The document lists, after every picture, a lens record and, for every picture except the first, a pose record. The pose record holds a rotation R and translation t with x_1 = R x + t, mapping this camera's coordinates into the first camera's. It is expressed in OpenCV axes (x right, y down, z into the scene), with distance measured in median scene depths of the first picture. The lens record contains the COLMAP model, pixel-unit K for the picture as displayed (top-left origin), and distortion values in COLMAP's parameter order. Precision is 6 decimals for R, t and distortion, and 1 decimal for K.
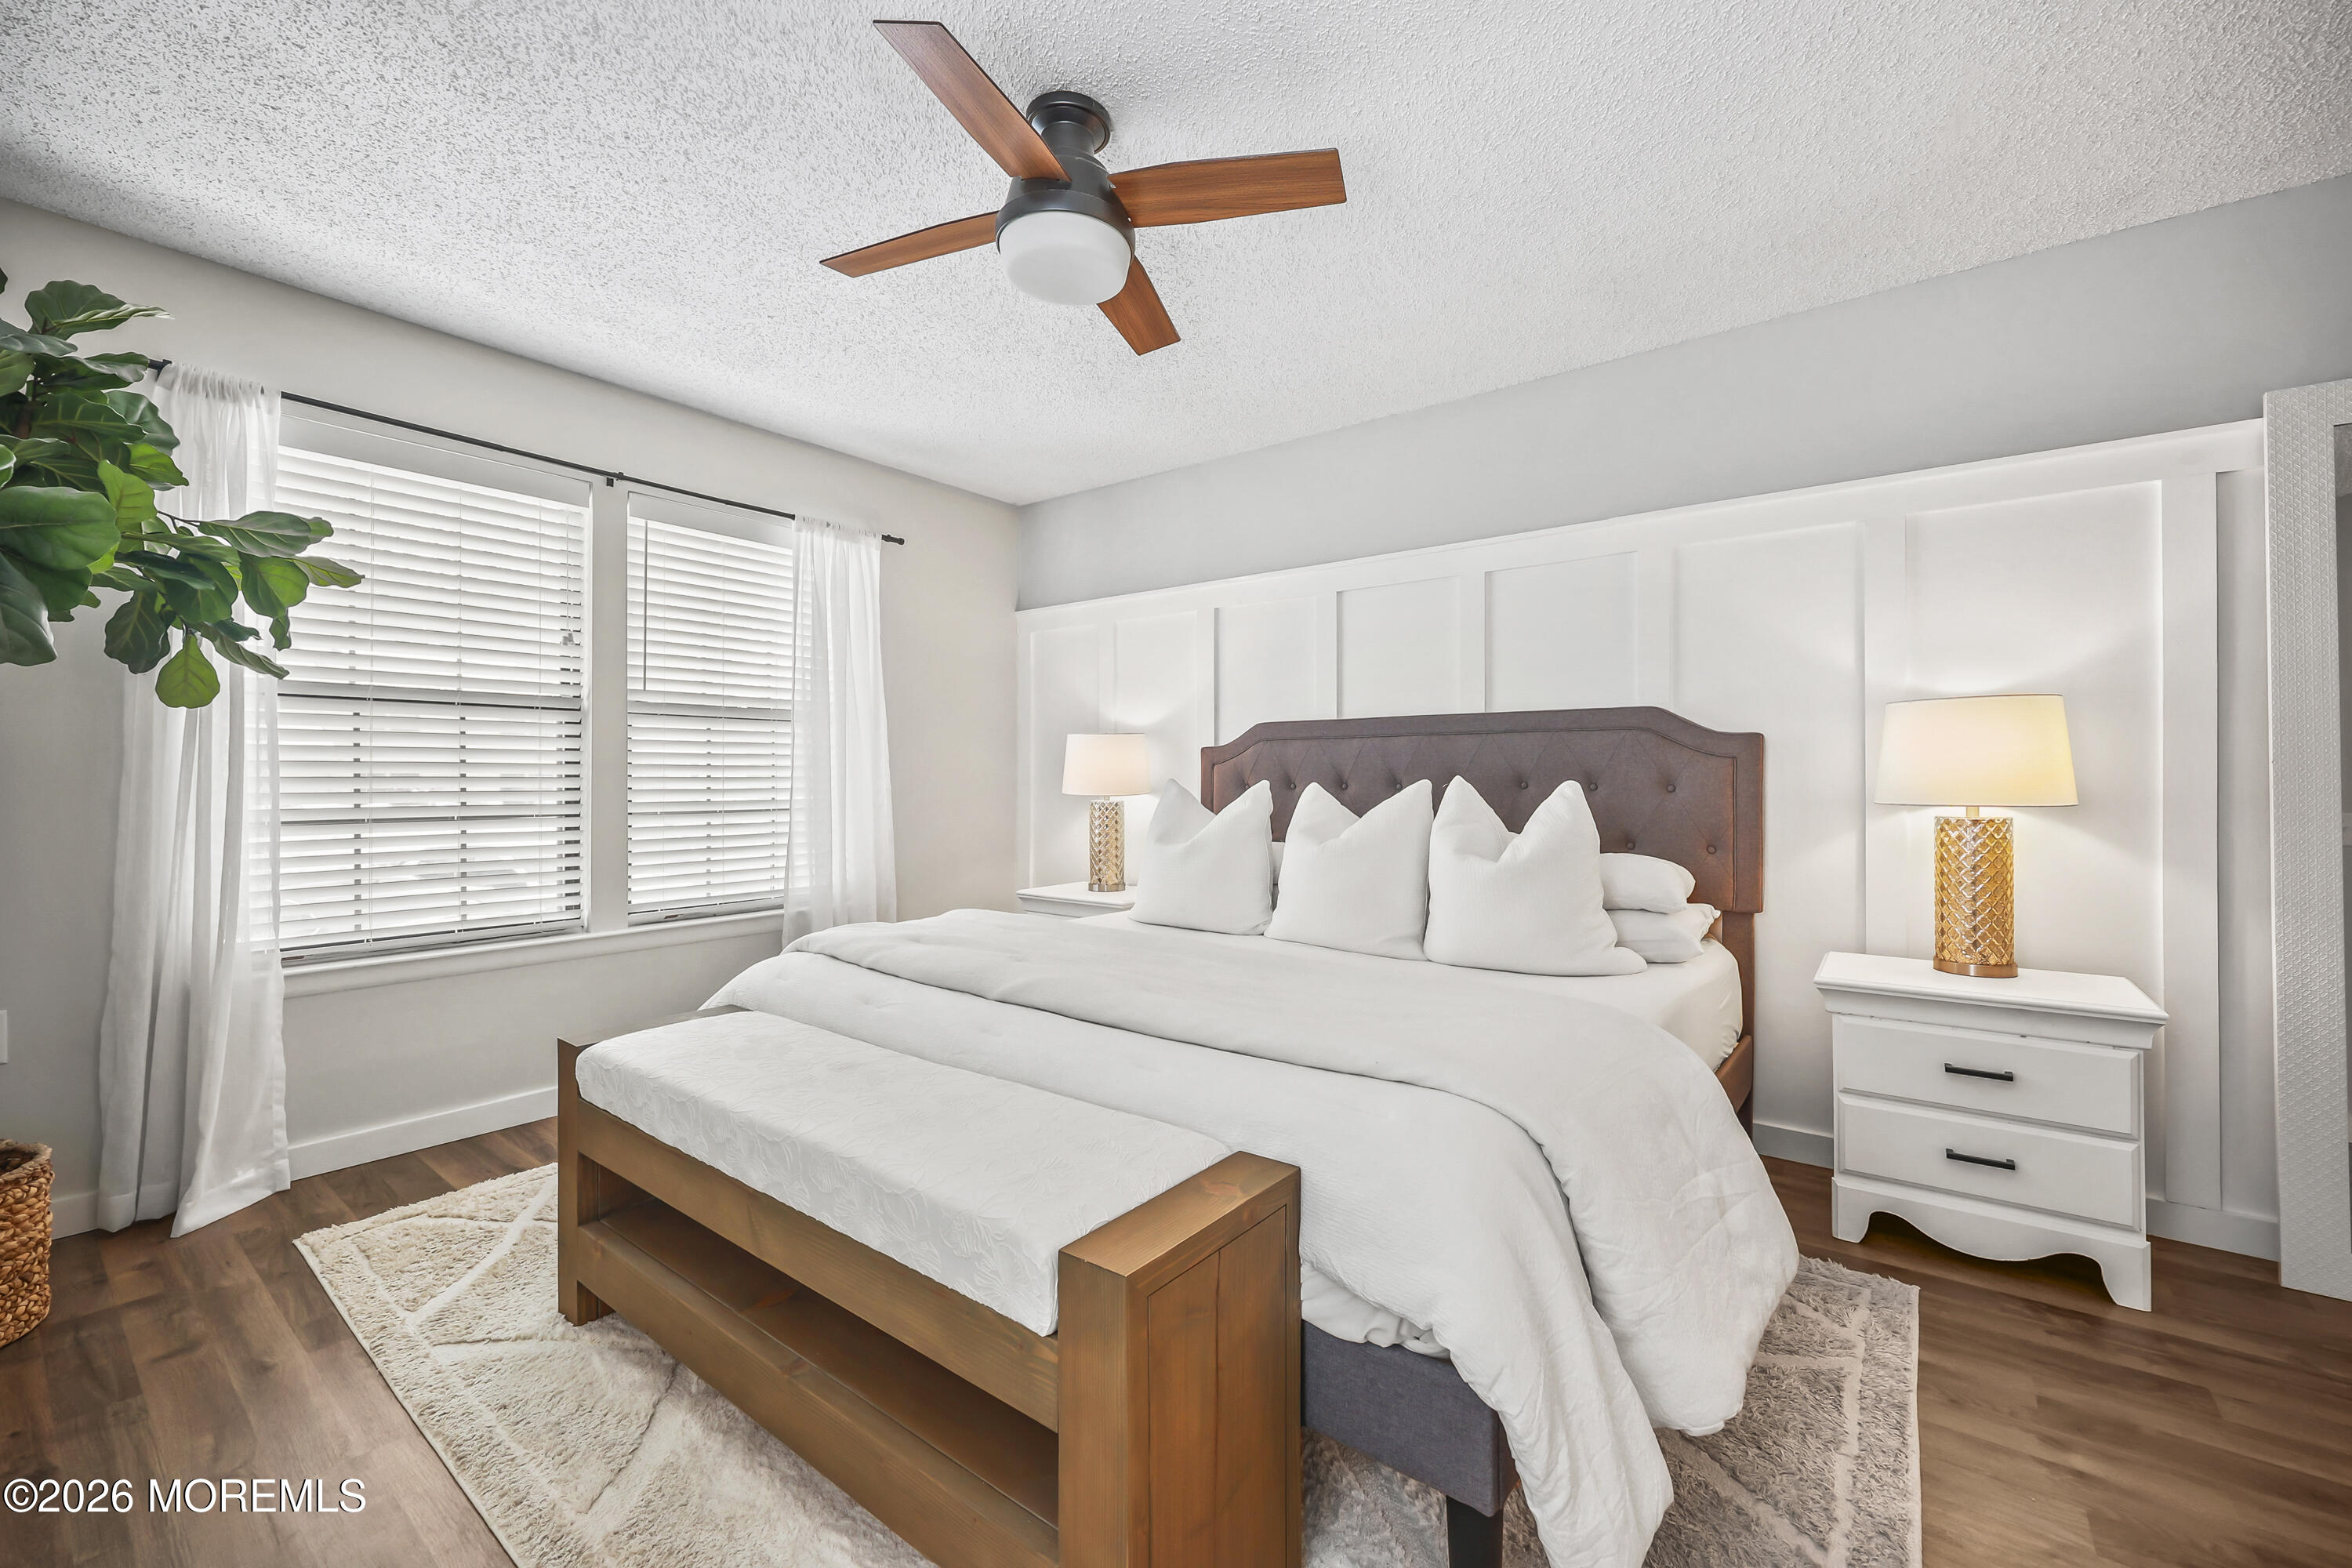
lens RADIAL K [[959.9, 0, 1173.7], [0, 959.9, 775.1], [0, 0, 1]] dist [0.001208, -0.000049]
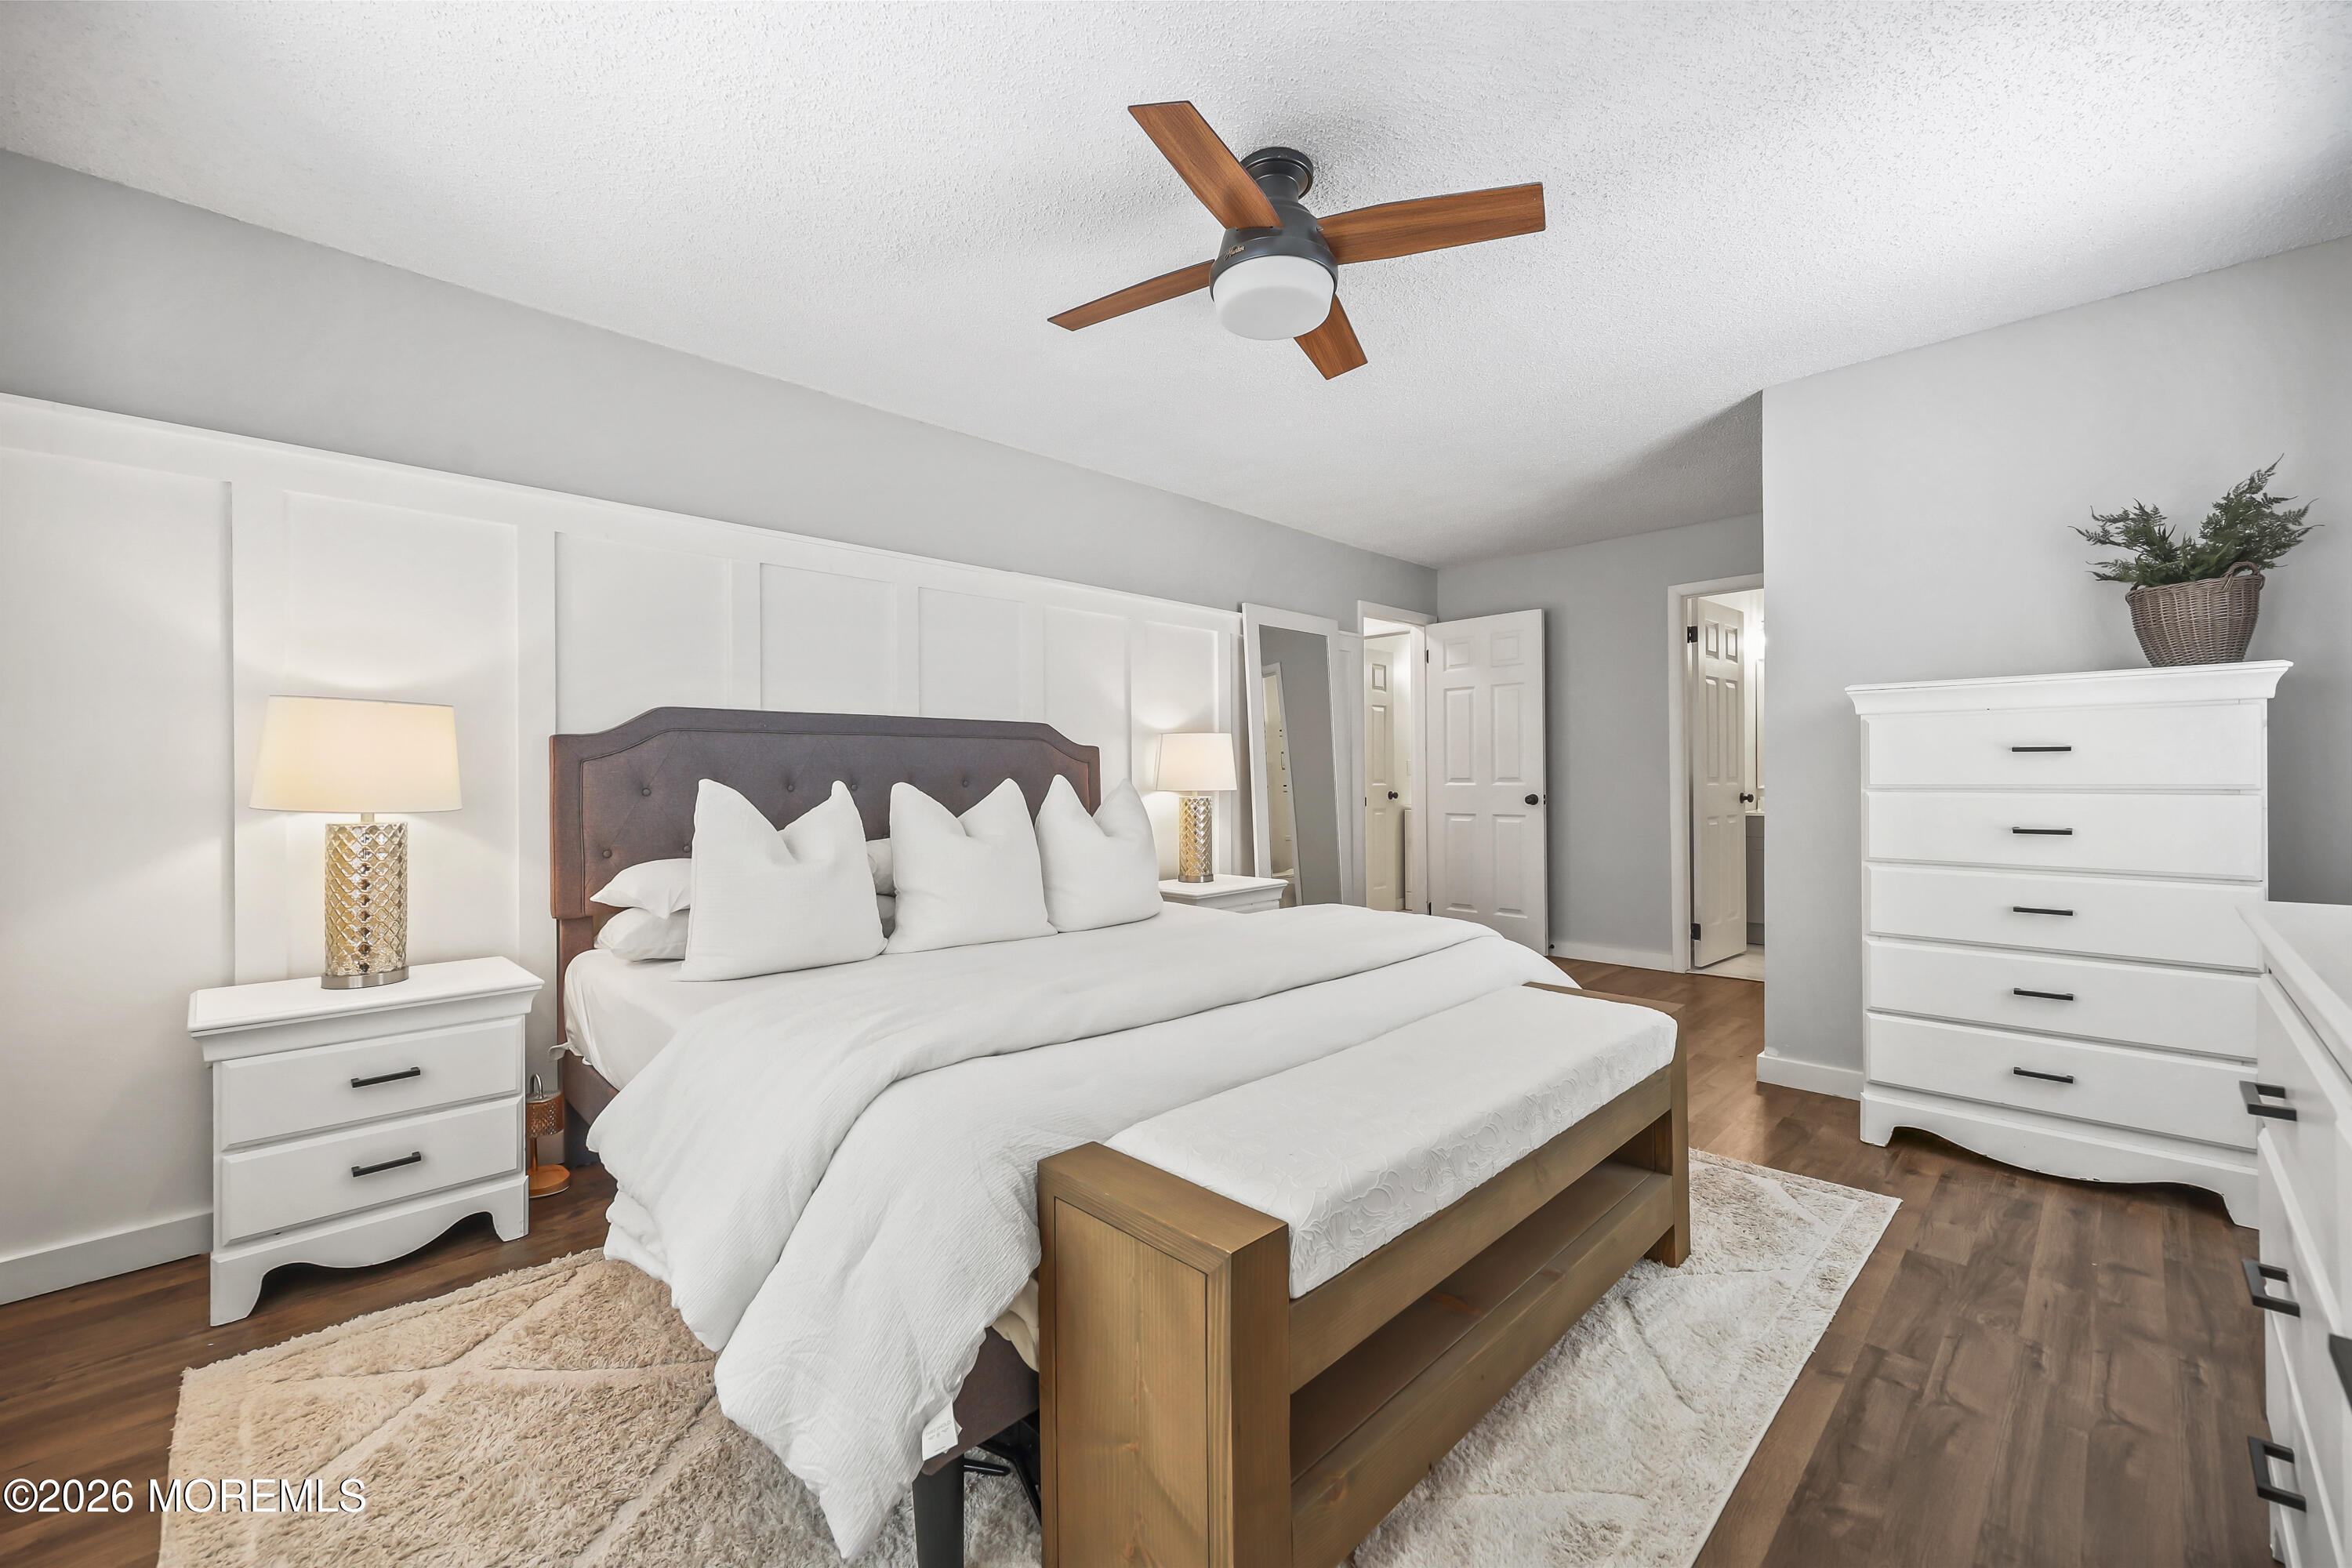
lens RADIAL K [[959.9, 0, 1190.6], [0, 959.9, 775.0], [0, 0, 1]] dist [0.001208, -0.000049]
pose [[0.117740, 0.003479, 0.993038, -0.614950], [0.003078, 0.999988, -0.003869, 0.003877], [-0.993040, 0.003512, 0.117727, 0.500180]]
